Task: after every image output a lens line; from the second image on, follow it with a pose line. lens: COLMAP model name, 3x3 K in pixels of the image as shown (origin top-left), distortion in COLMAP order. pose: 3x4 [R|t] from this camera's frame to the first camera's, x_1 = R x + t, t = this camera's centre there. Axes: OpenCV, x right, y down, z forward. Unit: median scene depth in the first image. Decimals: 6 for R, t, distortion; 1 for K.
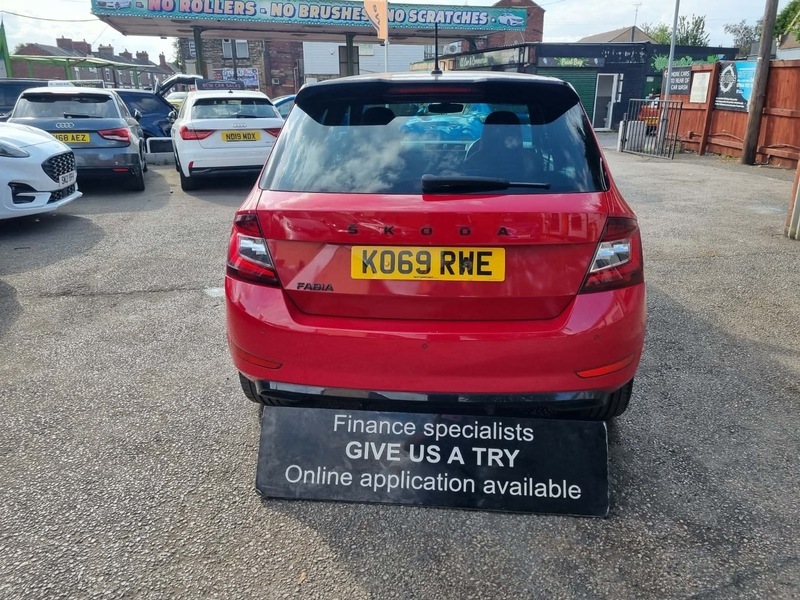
lens RADIAL K [[607.1, 0, 404.7], [0, 607.1, 287.4], [0, 0, 1]] dist [0.055739, -0.046881]
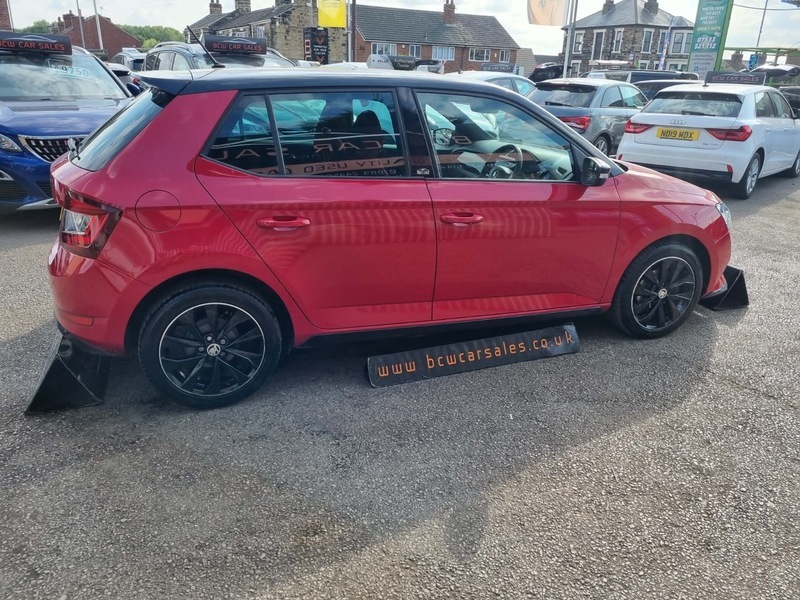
lens RADIAL K [[607.1, 0, 404.7], [0, 607.1, 287.4], [0, 0, 1]] dist [0.055739, -0.046881]
pose [[0.412959, 0.312837, -0.855335, 1.540026], [-0.301220, 0.933216, 0.195892, -0.335320], [0.859495, 0.176748, 0.479613, 0.928847]]
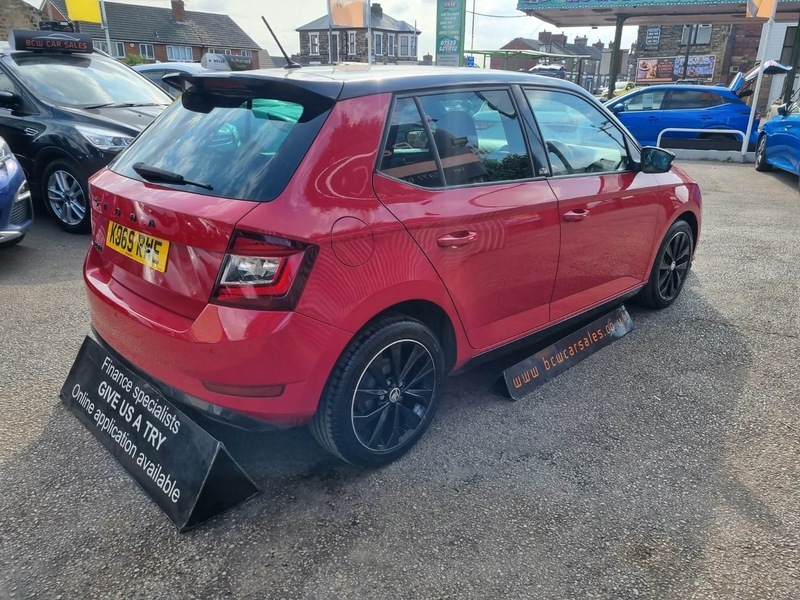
lens RADIAL K [[609.8, 0, 400.0], [0, 609.8, 300.0], [0, 0, 1]] dist [0.053786, -0.045197]
pose [[0.752475, 0.230747, -0.616877, 1.019878], [-0.210673, 0.971738, 0.106503, -0.146449], [0.624018, 0.049818, 0.779820, 0.402222]]
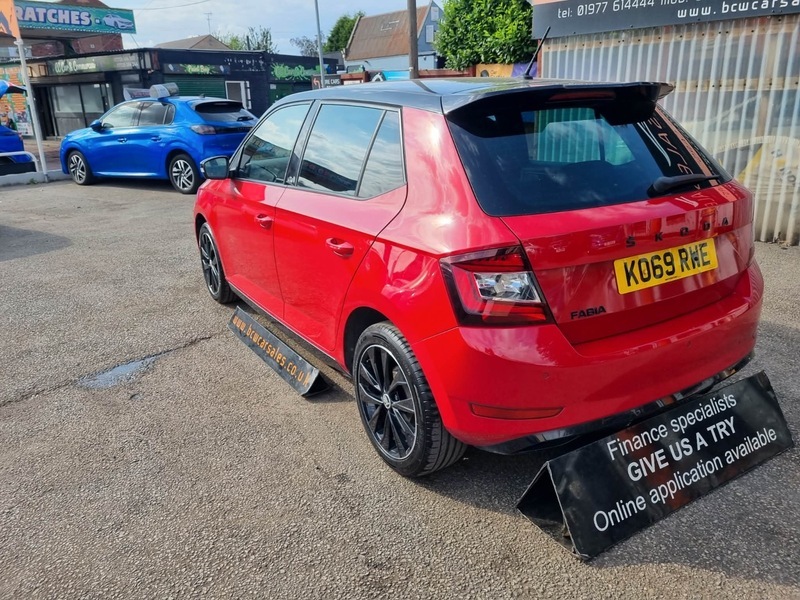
lens RADIAL K [[607.1, 0, 404.7], [0, 607.1, 287.4], [0, 0, 1]] dist [0.055739, -0.046881]
pose [[0.804850, -0.197384, 0.559692, -0.822858], [0.203426, 0.977694, 0.052267, -0.133013], [-0.557525, 0.071789, 0.827051, 0.374320]]
